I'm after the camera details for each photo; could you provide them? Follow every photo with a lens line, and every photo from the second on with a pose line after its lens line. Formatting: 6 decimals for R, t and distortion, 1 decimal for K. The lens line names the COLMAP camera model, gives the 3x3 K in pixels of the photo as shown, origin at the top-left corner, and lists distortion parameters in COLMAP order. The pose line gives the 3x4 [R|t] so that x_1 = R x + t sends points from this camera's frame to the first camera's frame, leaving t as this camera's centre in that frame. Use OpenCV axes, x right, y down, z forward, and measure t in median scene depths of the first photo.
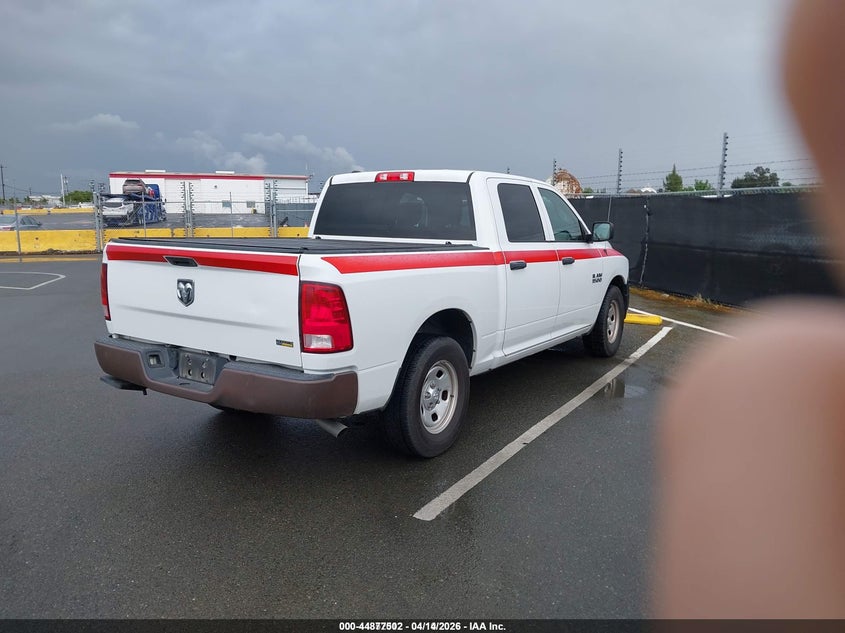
lens RADIAL K [[641.8, 0, 425.3], [0, 641.8, 314.8], [0, 0, 1]] dist [0.002404, -0.003098]
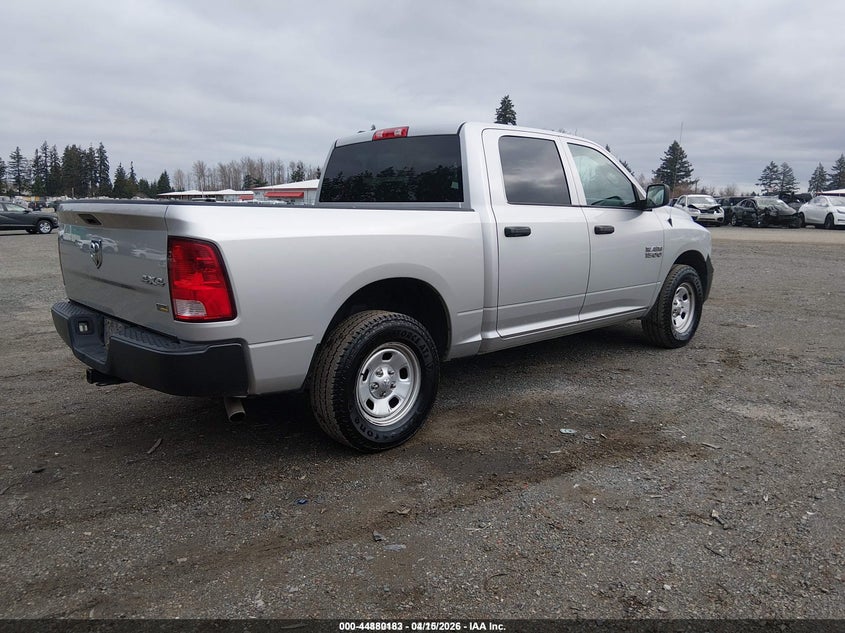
lens RADIAL K [[641.8, 0, 429.7], [0, 641.8, 314.1], [0, 0, 1]] dist [0.002404, -0.003098]
pose [[0.976455, 0.026121, -0.214132, 0.215814], [-0.021817, 0.999510, 0.022437, 0.015235], [0.214613, -0.017237, 0.976547, 0.149705]]
